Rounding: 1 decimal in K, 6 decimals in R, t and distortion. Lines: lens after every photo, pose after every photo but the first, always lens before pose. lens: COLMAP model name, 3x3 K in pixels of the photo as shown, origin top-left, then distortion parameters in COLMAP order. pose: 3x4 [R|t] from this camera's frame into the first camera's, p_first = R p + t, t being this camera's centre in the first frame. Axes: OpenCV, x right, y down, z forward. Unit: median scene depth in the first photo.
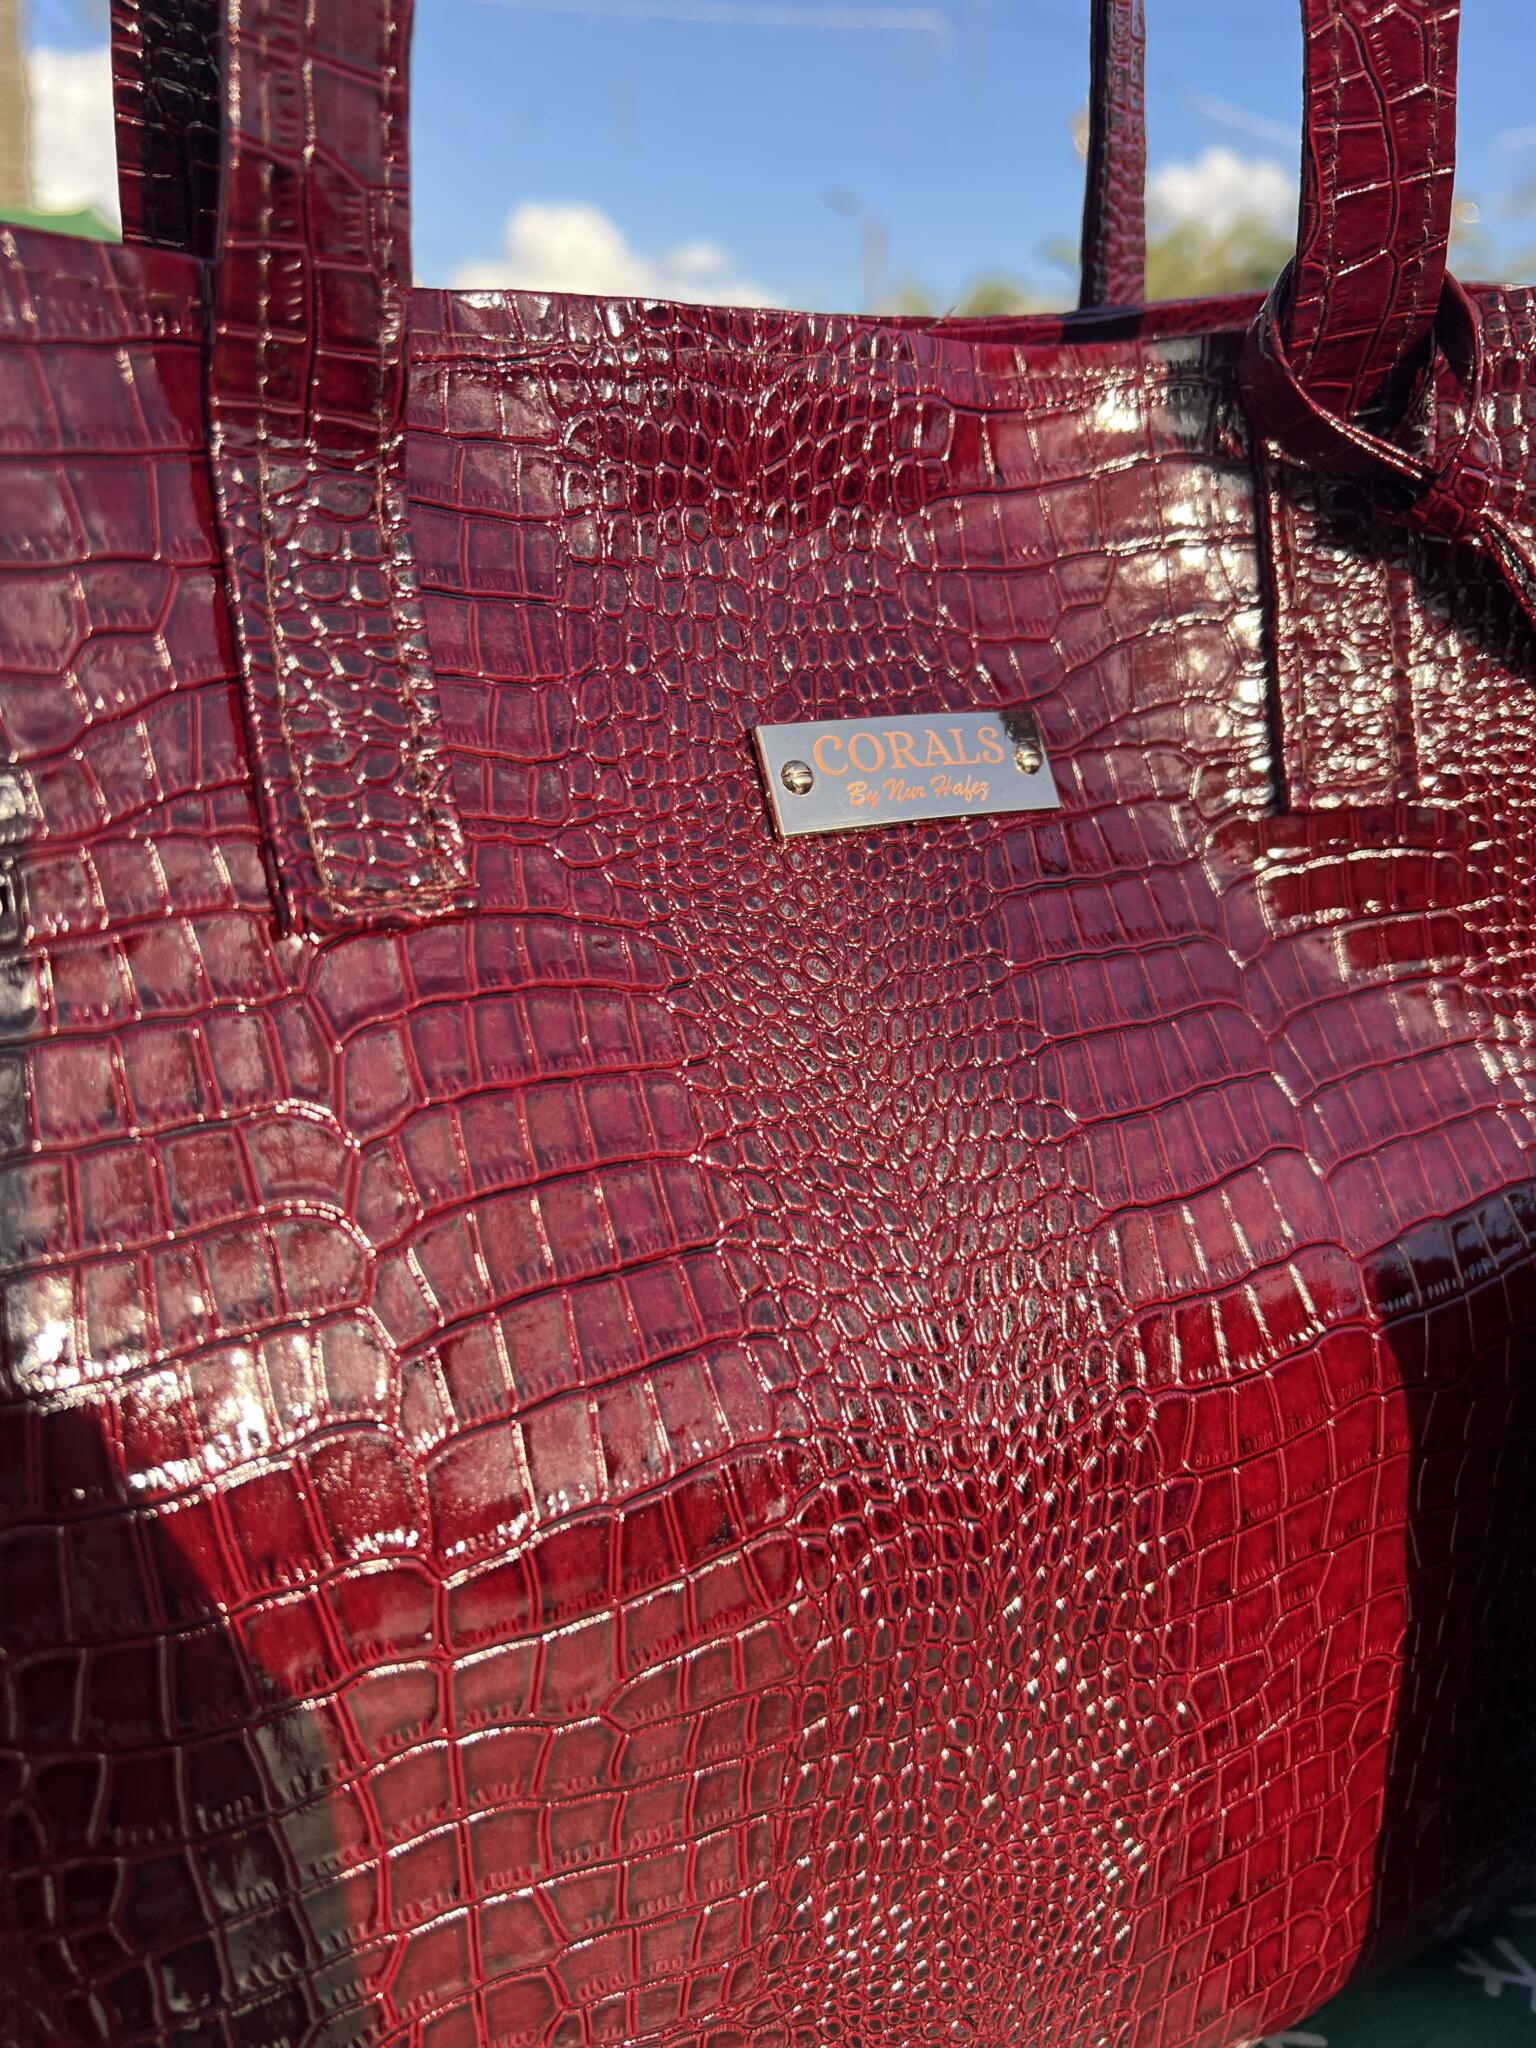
lens RADIAL K [[1553.7, 0, 765.5], [0, 1553.7, 1001.0], [0, 0, 1]] dist [-0.038583, 0.002212]
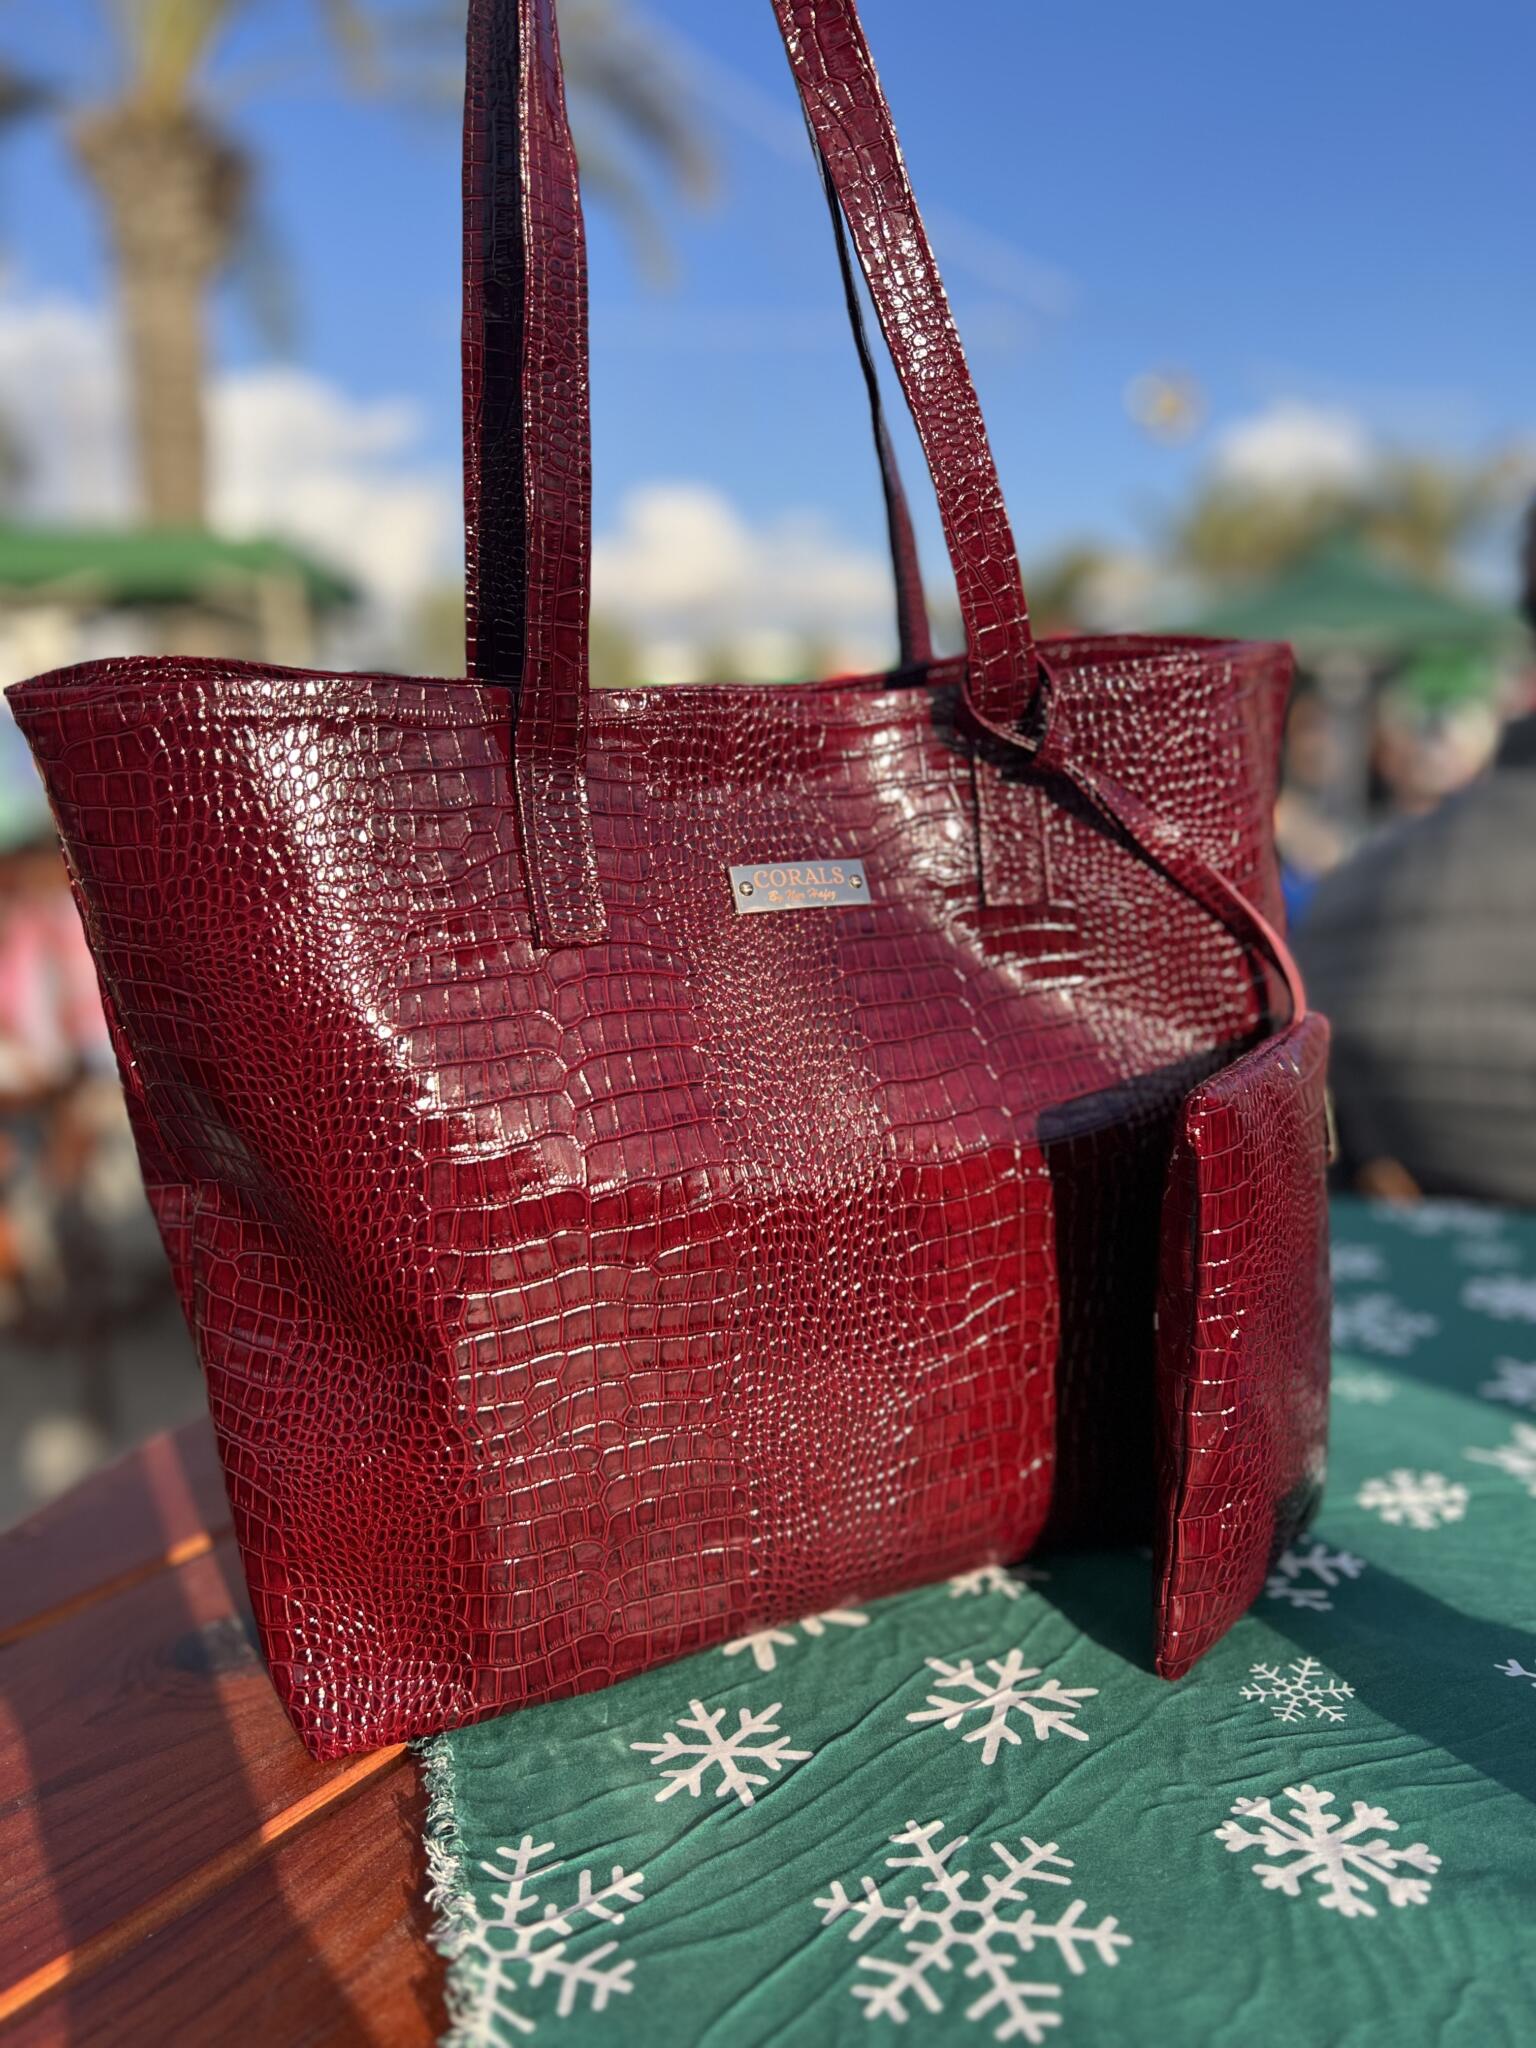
lens RADIAL K [[1546.3, 0, 768.0], [0, 1546.3, 1024.0], [0, 0, 1]] dist [-0.005808, -0.000453]
pose [[0.997781, 0.019311, -0.063722, 0.201357], [-0.022106, 0.998811, -0.043458, 0.155587], [0.062807, 0.044770, 0.997021, -1.279862]]
